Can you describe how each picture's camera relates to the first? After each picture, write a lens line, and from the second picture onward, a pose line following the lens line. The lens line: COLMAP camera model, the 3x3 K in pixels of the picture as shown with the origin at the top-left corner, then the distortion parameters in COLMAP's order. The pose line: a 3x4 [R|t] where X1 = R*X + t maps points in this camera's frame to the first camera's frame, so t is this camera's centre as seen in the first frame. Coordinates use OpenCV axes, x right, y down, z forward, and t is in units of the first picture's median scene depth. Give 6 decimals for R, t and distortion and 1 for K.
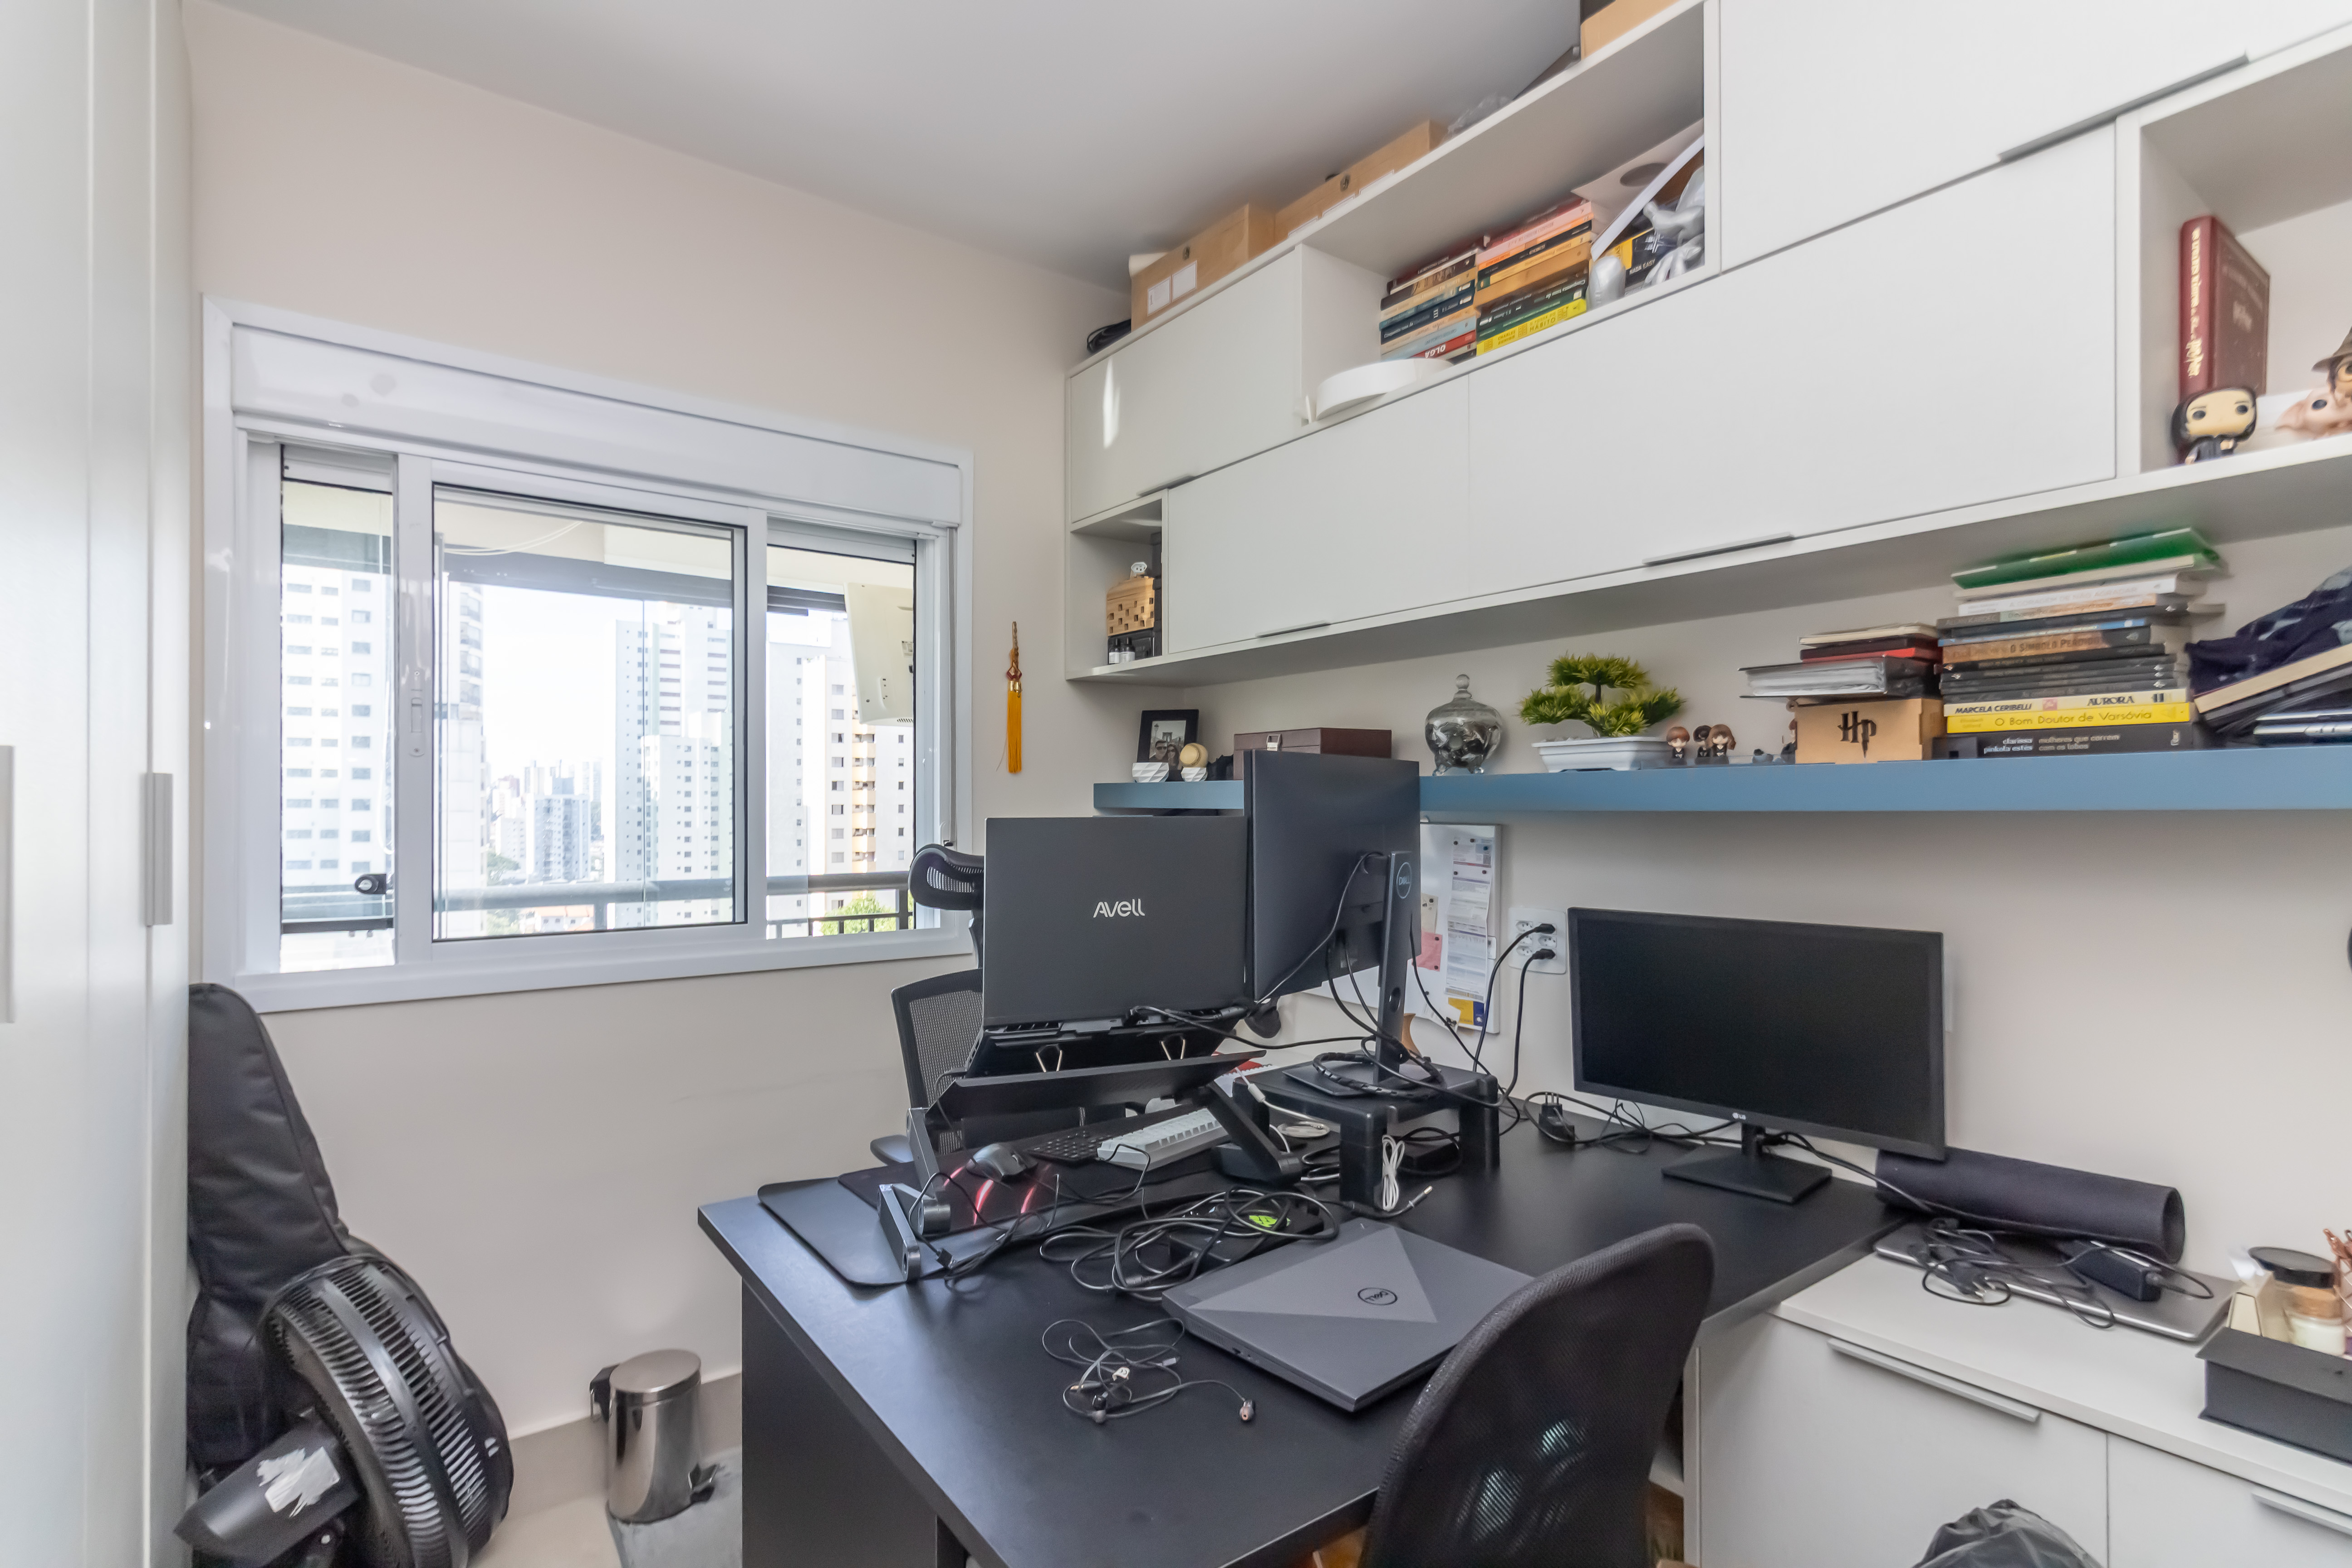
lens RADIAL K [[1112.0, 0, 1141.9], [0, 1112.0, 803.7], [0, 0, 1]] dist [0.000578, 0.000017]
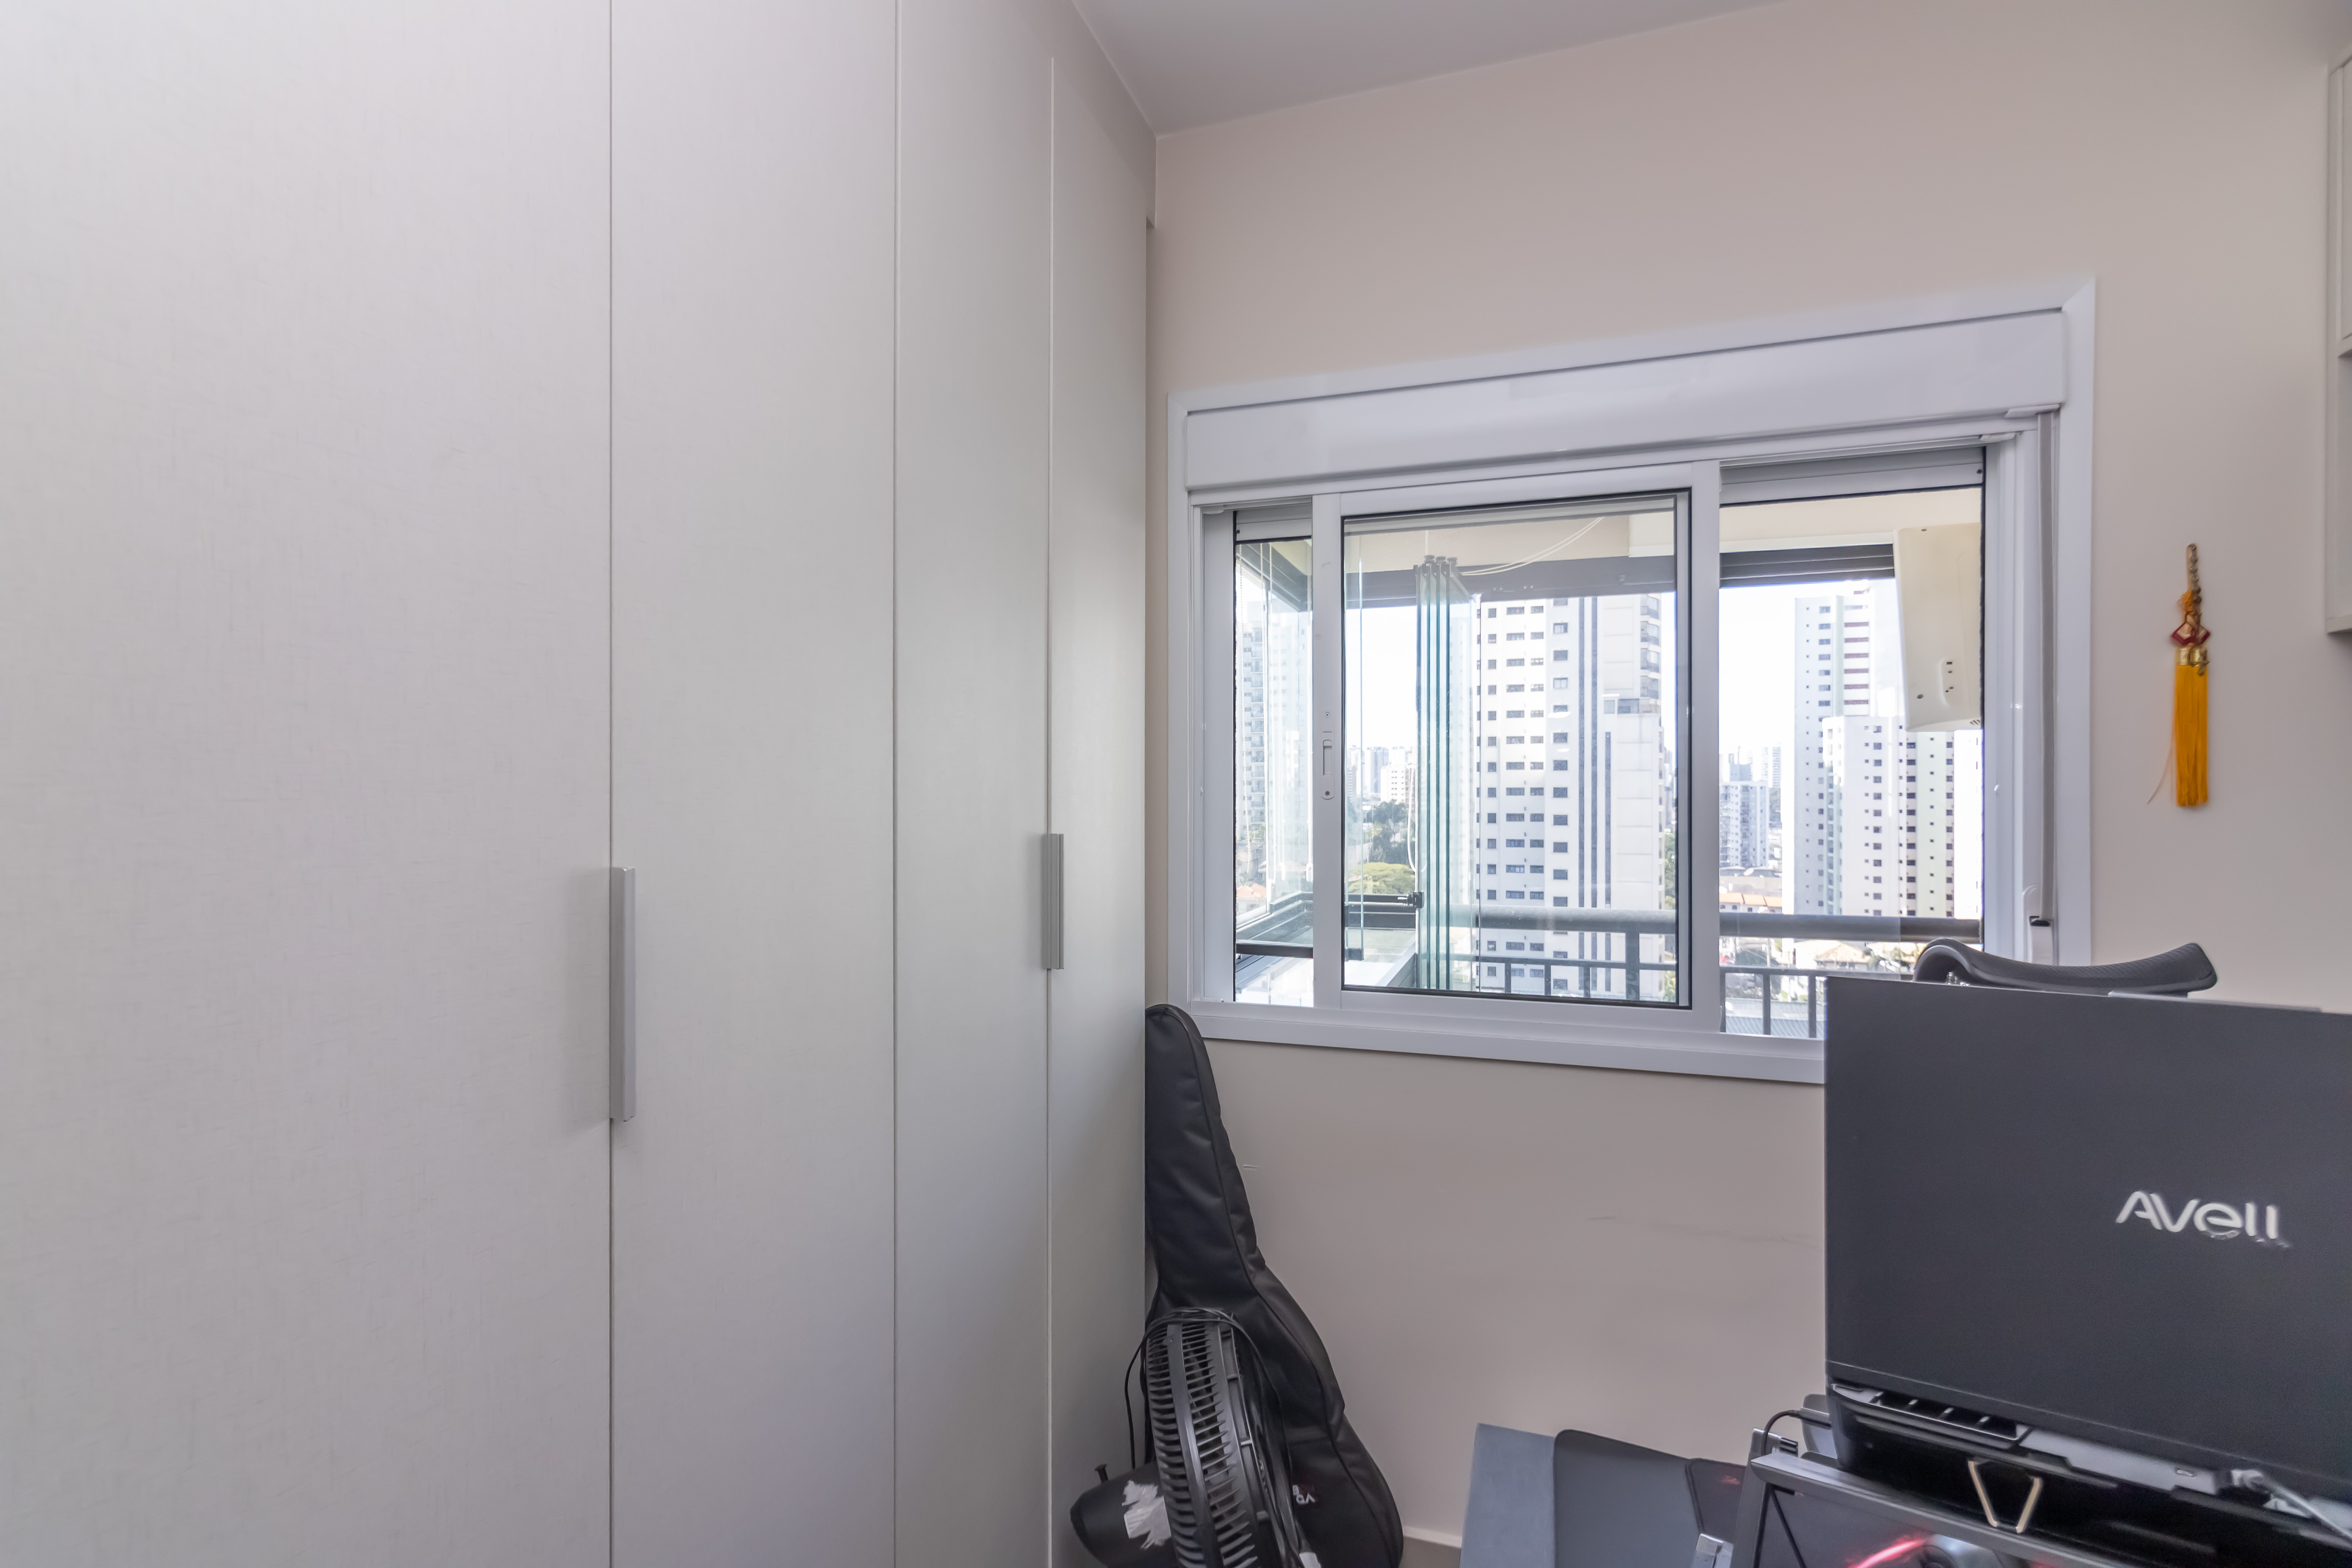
lens RADIAL K [[1116.1, 0, 1158.8], [0, 1116.1, 797.6], [0, 0, 1]] dist [-0.000083, 0.000451]
pose [[0.572989, 0.002687, -0.819559, 0.072244], [0.002621, 0.999984, 0.005110, -0.049466], [0.819559, -0.005076, 0.572973, 0.309096]]
